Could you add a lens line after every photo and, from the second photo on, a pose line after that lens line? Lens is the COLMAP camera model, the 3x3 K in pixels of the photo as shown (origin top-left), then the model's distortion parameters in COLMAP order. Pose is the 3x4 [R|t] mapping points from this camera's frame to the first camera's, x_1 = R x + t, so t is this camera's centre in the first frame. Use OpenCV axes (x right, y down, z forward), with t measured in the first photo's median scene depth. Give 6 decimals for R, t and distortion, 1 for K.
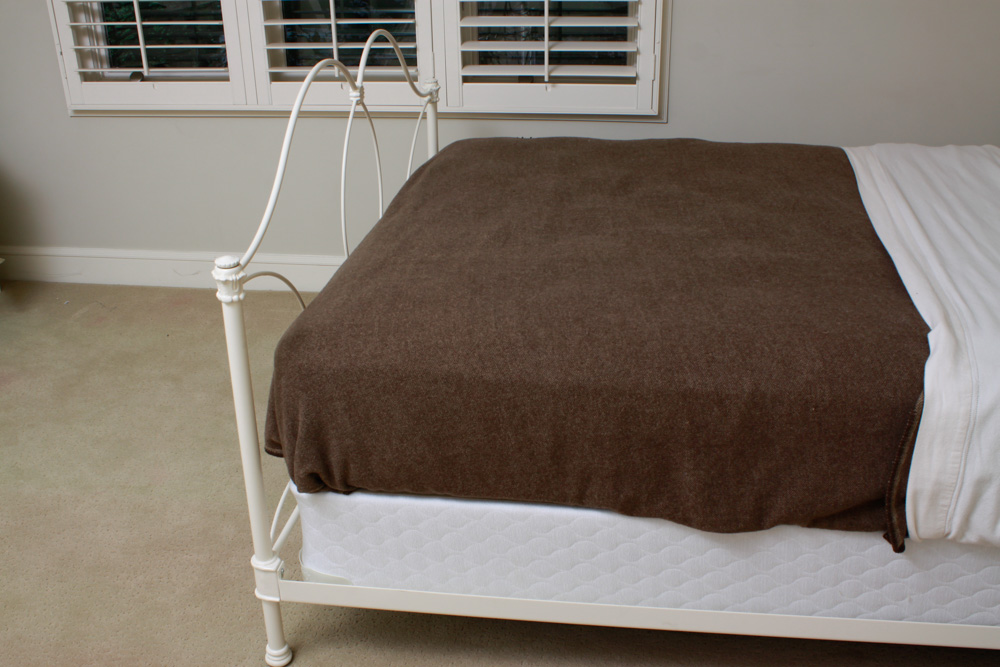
lens RADIAL K [[1015.1, 0, 503.8], [0, 1015.1, 337.5], [0, 0, 1]] dist [-0.108918, 0.000000]
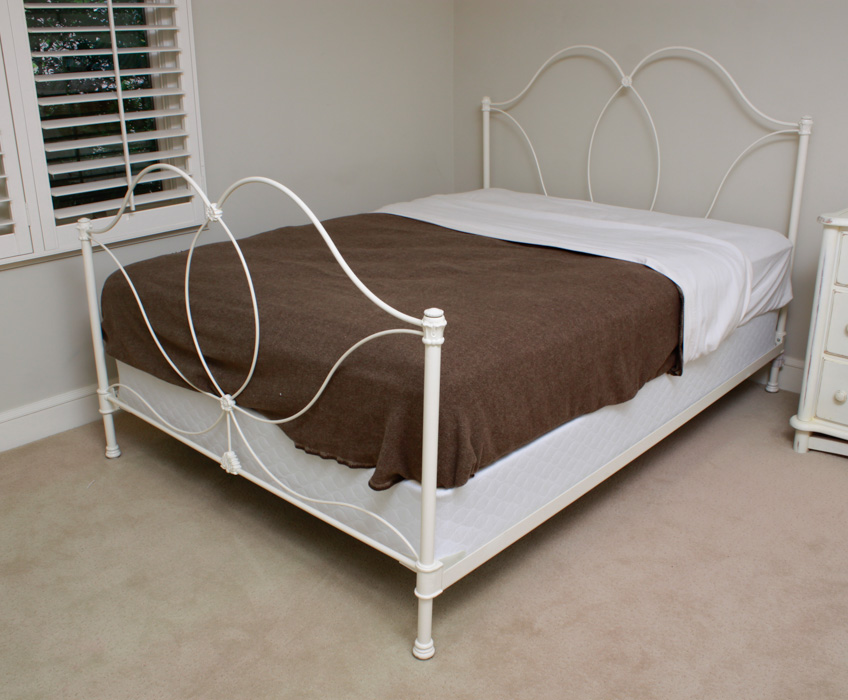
lens RADIAL K [[861.9, 0, 416.8], [0, 861.9, 357.6], [0, 0, 1]] dist [-0.134236, 0.000000]
pose [[0.563004, -0.268034, 0.781783, -1.033082], [0.340566, 0.937141, 0.076038, -0.100459], [-0.753021, 0.223438, 0.618897, 0.327277]]
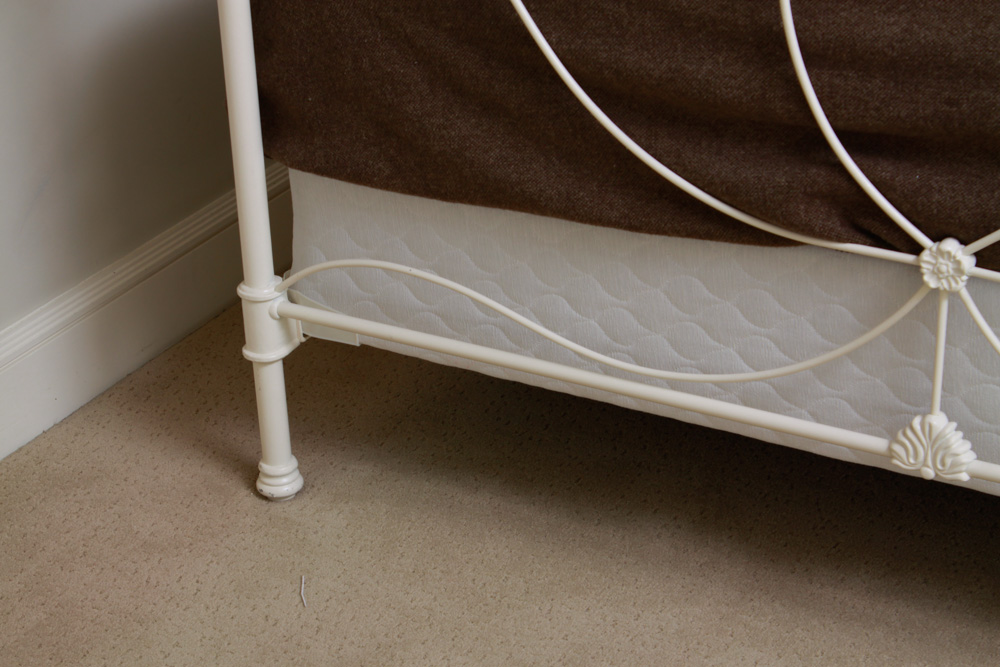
lens RADIAL K [[2401.9, 0, 496.6], [0, 2401.9, 340.2], [0, 0, 1]] dist [0.098760, 0.000000]
pose [[0.362278, -0.420565, 0.831793, -1.277311], [0.426878, 0.868185, 0.253043, -0.401617], [-0.828571, 0.263402, 0.494054, 0.986725]]
